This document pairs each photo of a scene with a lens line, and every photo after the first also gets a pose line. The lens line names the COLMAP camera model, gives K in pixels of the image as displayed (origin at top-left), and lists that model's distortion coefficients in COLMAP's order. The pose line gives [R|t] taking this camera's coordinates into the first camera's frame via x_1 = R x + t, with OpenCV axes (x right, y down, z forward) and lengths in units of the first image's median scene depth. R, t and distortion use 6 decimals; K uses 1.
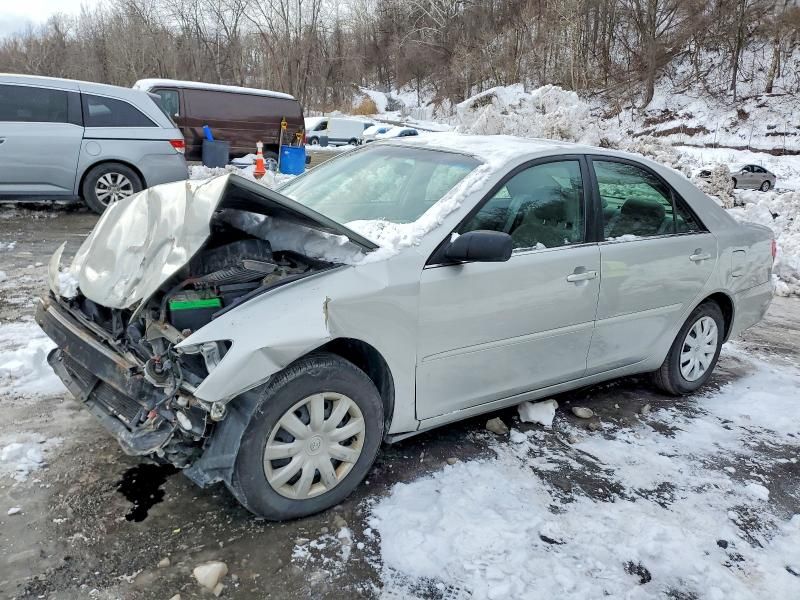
lens RADIAL K [[655.2, 0, 400.0], [0, 655.2, 300.0], [0, 0, 1]] dist [0.025001, -0.013579]
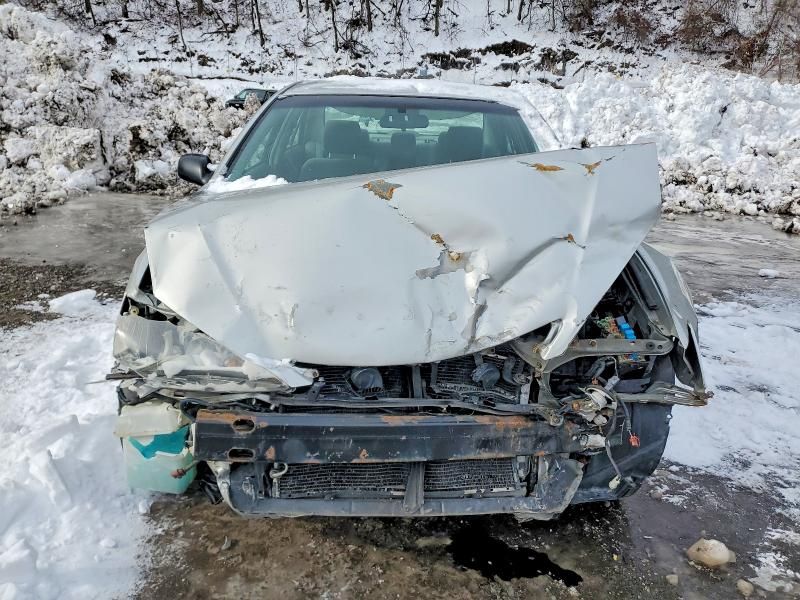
lens RADIAL K [[655.2, 0, 400.0], [0, 655.2, 300.0], [0, 0, 1]] dist [0.025001, -0.013579]
pose [[0.562732, -0.294660, 0.772340, -0.283721], [0.210449, 0.954594, 0.210858, -0.059235], [-0.799402, 0.043882, 0.599192, 0.179765]]
